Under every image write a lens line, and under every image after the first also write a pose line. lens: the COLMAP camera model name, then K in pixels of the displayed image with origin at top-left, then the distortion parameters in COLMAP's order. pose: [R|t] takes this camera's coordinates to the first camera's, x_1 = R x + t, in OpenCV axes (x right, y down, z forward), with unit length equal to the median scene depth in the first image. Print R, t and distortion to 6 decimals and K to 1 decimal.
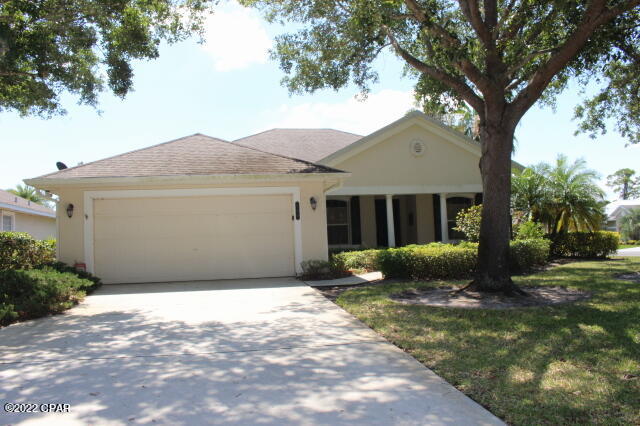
lens RADIAL K [[518.6, 0, 316.2], [0, 518.6, 214.5], [0, 0, 1]] dist [-0.169119, 0.161174]
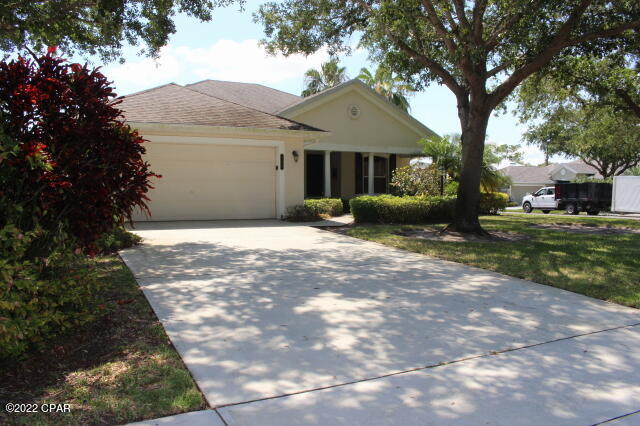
lens RADIAL K [[518.6, 0, 316.2], [0, 518.6, 214.5], [0, 0, 1]] dist [-0.169119, 0.161174]
pose [[0.961778, 0.031061, 0.272063, -0.264634], [-0.056344, 0.994734, 0.085616, 0.006531], [-0.267971, -0.097673, 0.958463, -0.128886]]
